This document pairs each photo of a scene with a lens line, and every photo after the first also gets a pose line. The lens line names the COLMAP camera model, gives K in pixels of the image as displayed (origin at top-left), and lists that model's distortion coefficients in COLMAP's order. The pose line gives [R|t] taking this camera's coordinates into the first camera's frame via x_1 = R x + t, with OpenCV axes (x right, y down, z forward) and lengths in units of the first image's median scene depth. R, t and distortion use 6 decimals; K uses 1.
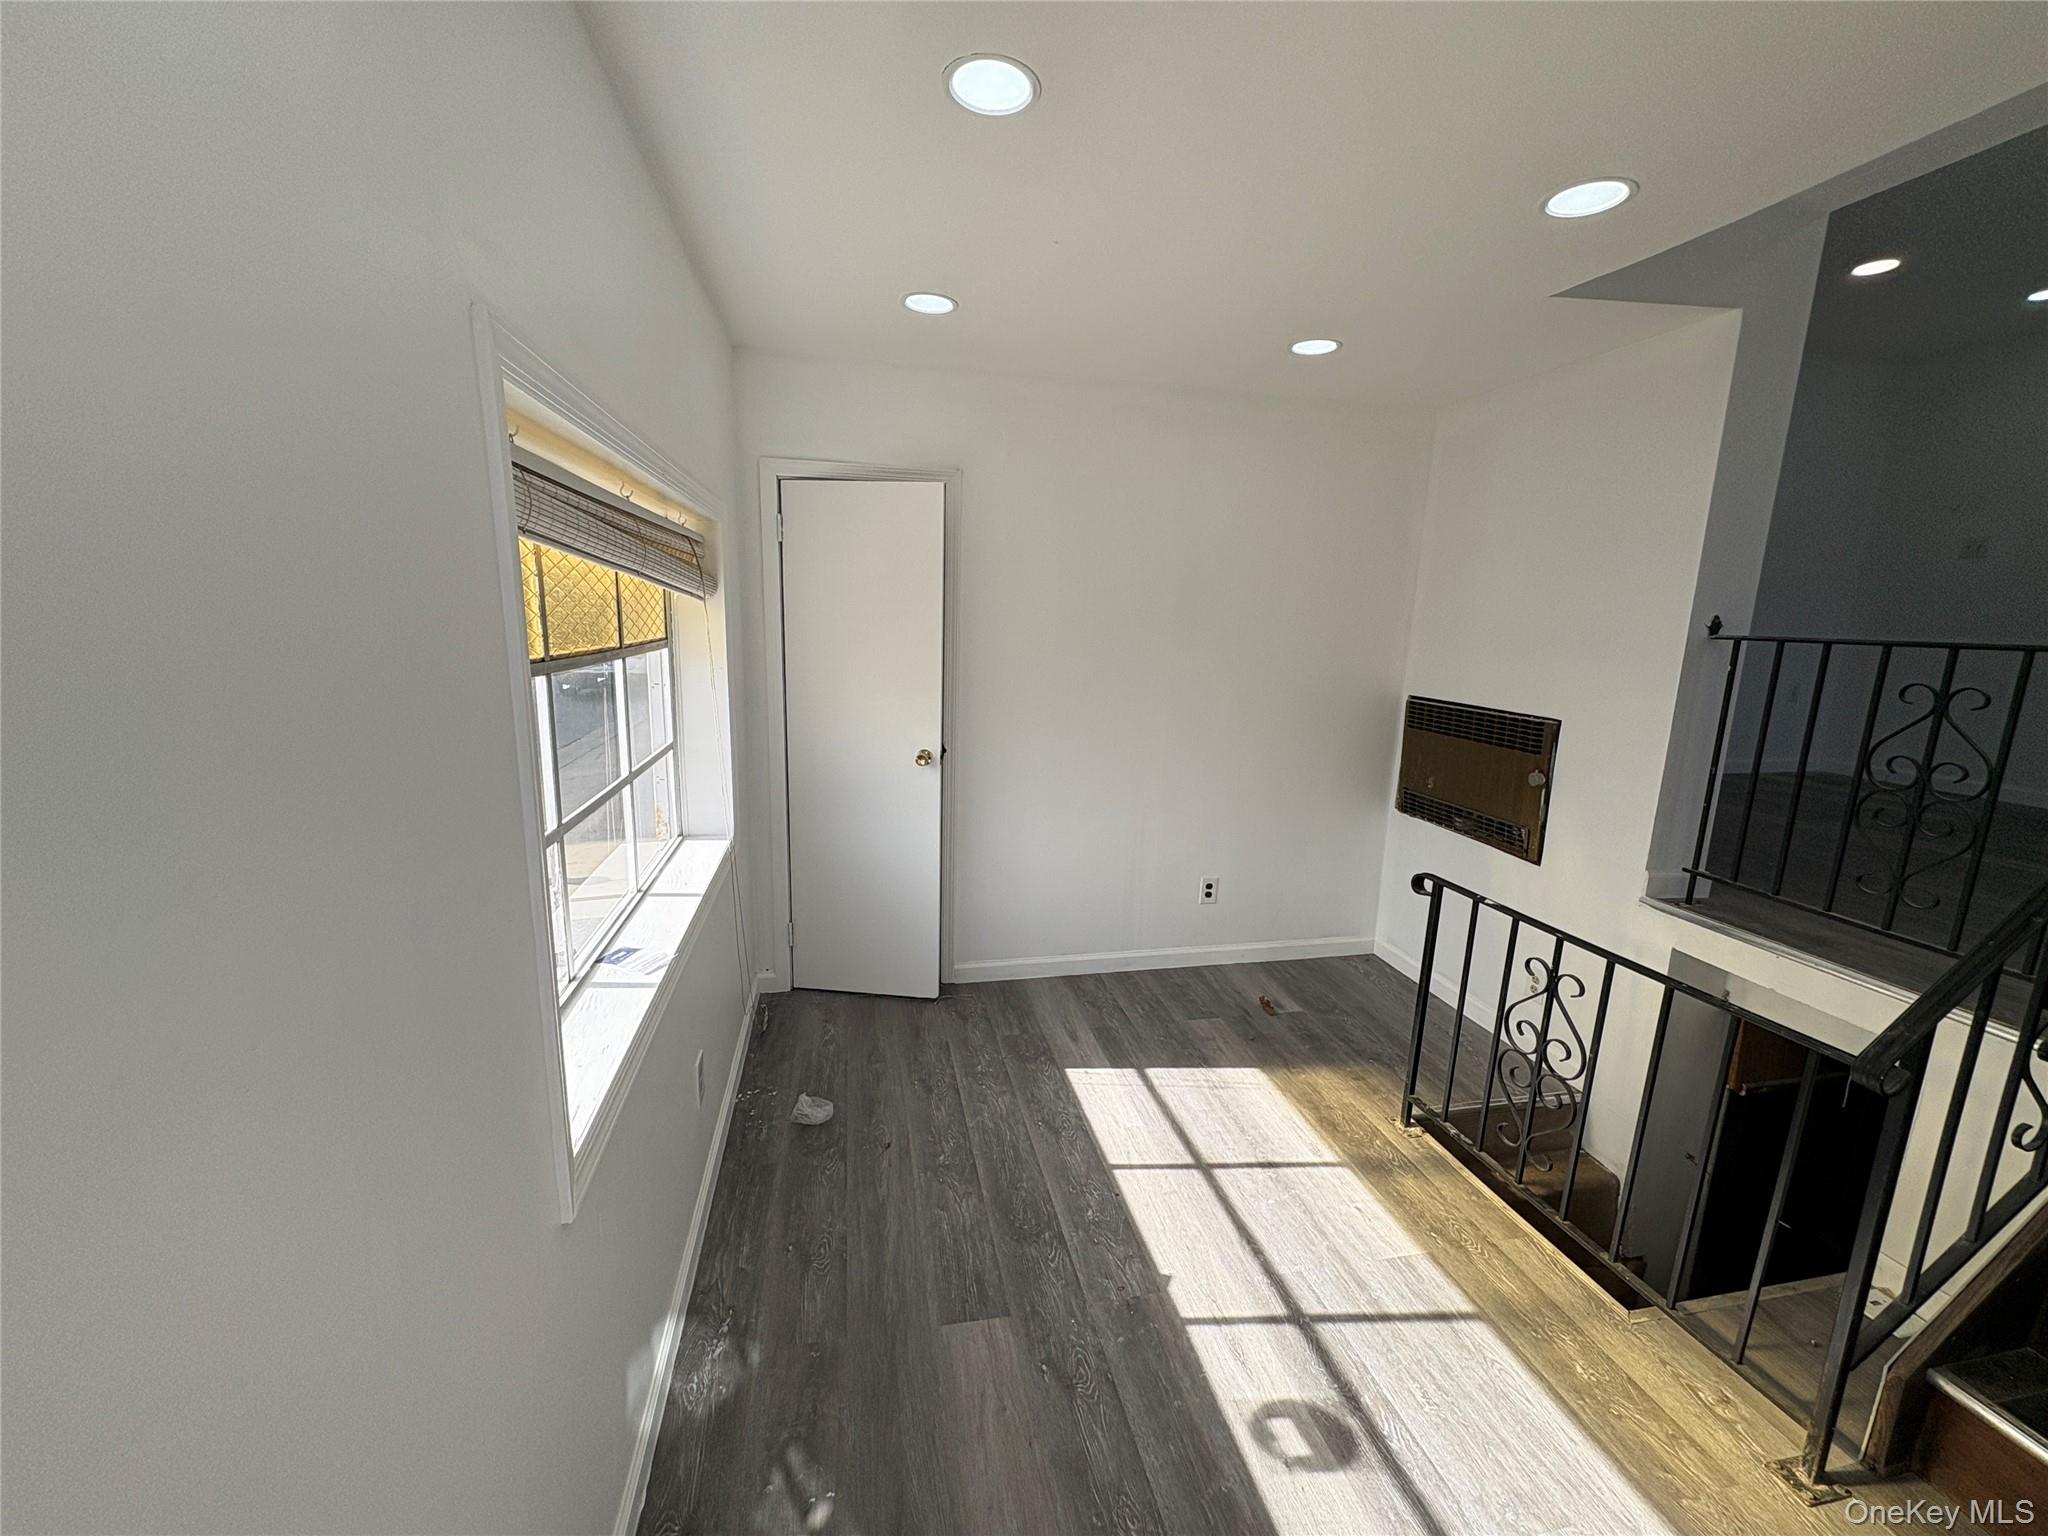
lens RADIAL K [[812.1, 0, 1024.9], [0, 812.1, 762.0], [0, 0, 1]] dist [0.000761, 0.000012]
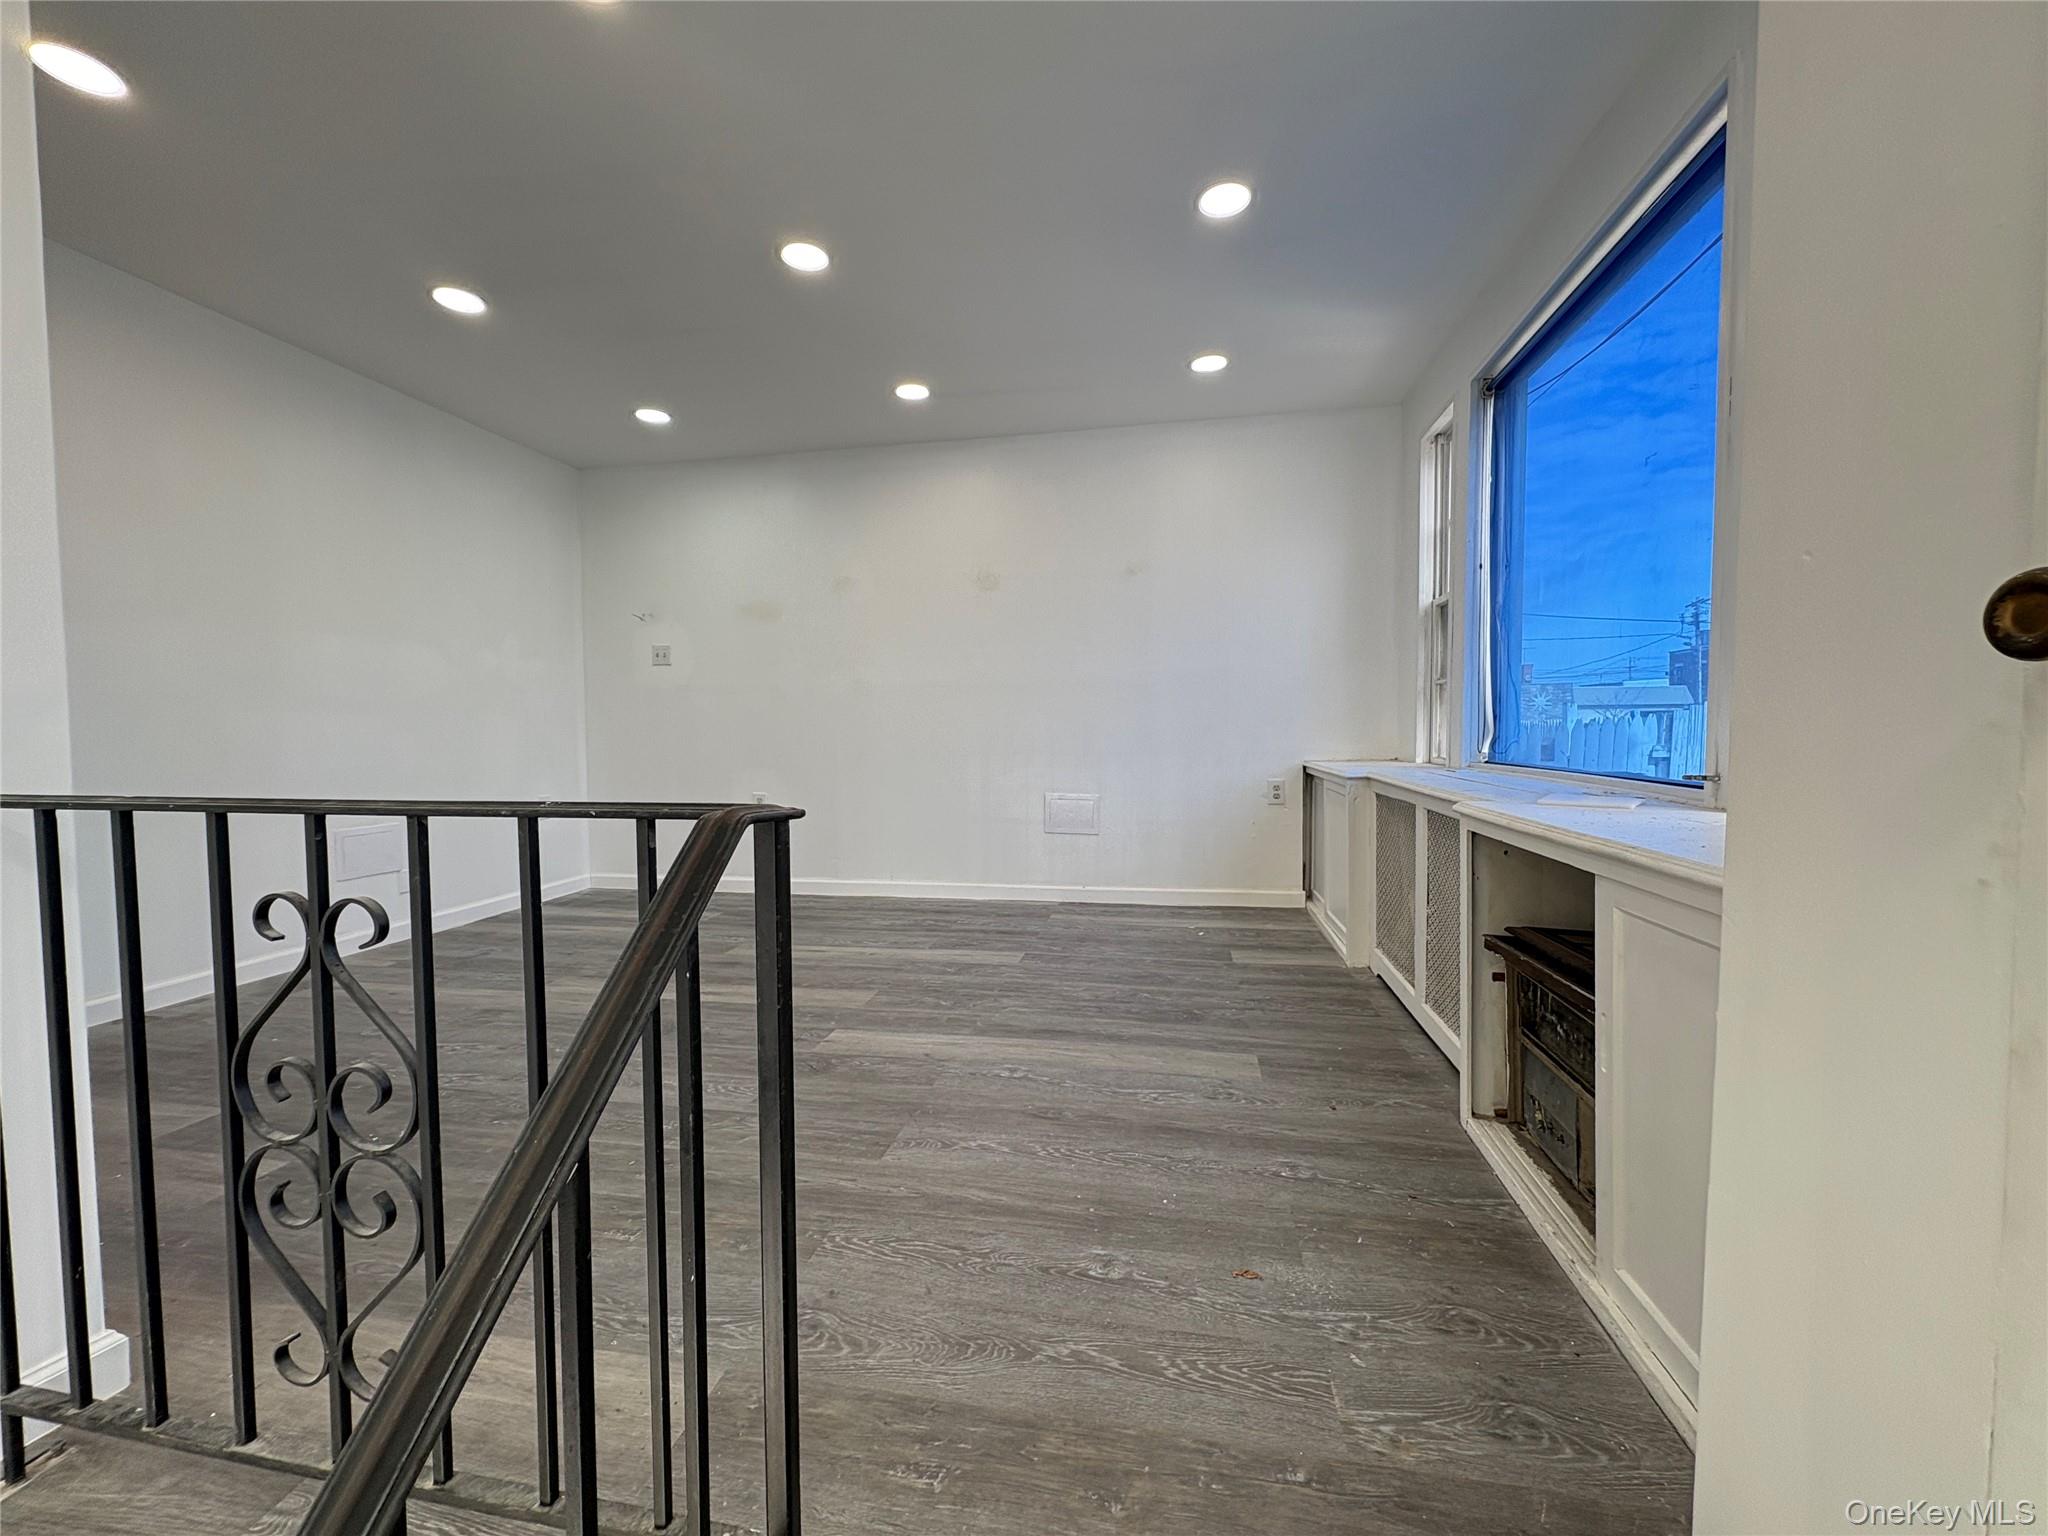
lens RADIAL K [[812.1, 0, 1022.0], [0, 812.1, 764.8], [0, 0, 1]] dist [0.000761, 0.000012]
pose [[0.383459, -0.070427, 0.920869, 0.730834], [0.185563, 0.982630, -0.002120, -0.075282], [-0.904724, 0.171692, 0.389867, 0.391894]]
